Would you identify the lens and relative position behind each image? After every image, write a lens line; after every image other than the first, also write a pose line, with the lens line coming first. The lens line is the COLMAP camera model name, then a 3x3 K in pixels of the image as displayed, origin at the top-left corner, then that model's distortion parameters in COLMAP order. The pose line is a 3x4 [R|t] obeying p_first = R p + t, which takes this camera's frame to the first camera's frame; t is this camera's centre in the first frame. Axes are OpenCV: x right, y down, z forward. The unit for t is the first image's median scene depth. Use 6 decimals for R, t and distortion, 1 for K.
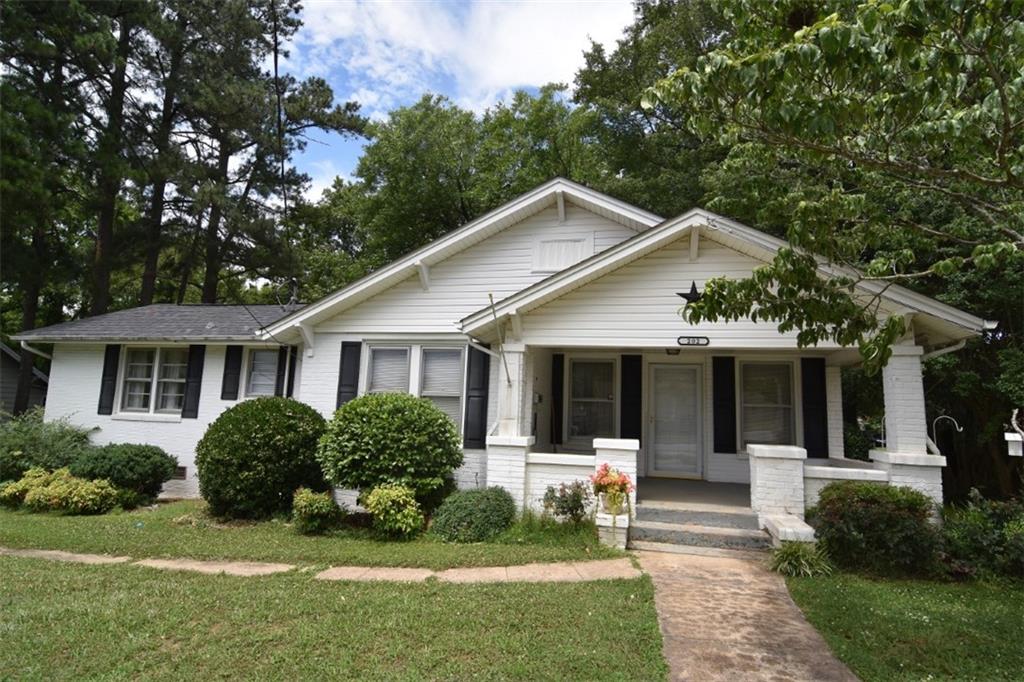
lens RADIAL K [[538.4, 0, 512.6], [0, 538.4, 338.9], [0, 0, 1]] dist [-0.015434, -0.001292]
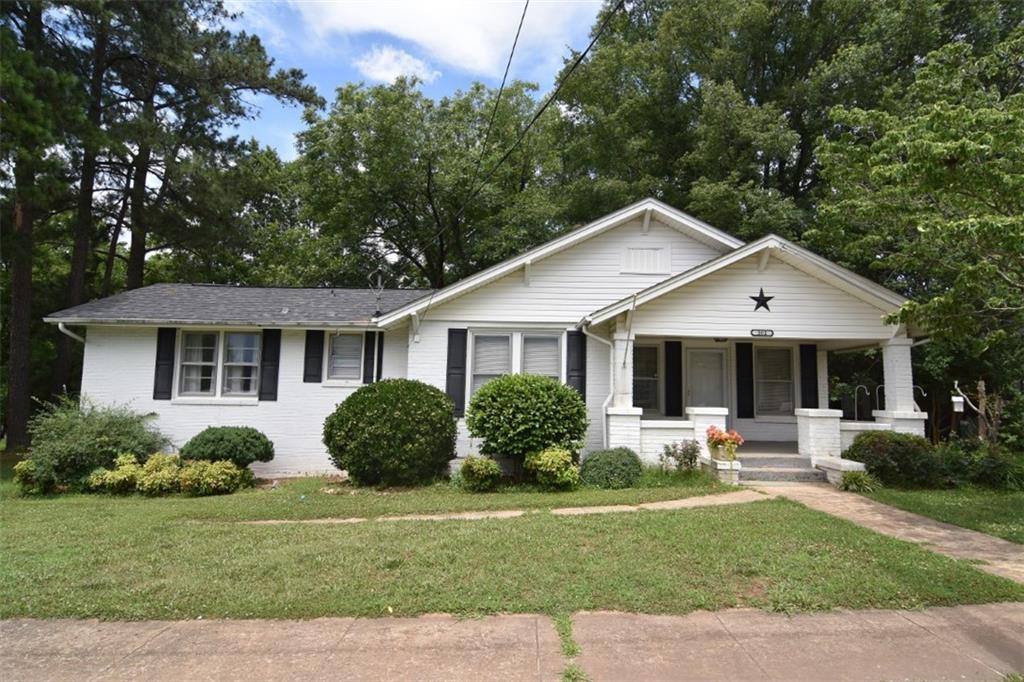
lens RADIAL K [[555.9, 0, 511.4], [0, 555.9, 343.2], [0, 0, 1]] dist [-0.017355, -0.000014]
pose [[0.972537, 0.003716, 0.232718, -0.492470], [-0.014141, 0.998969, 0.043148, -0.017662], [-0.232317, -0.045254, 0.971587, -0.163293]]
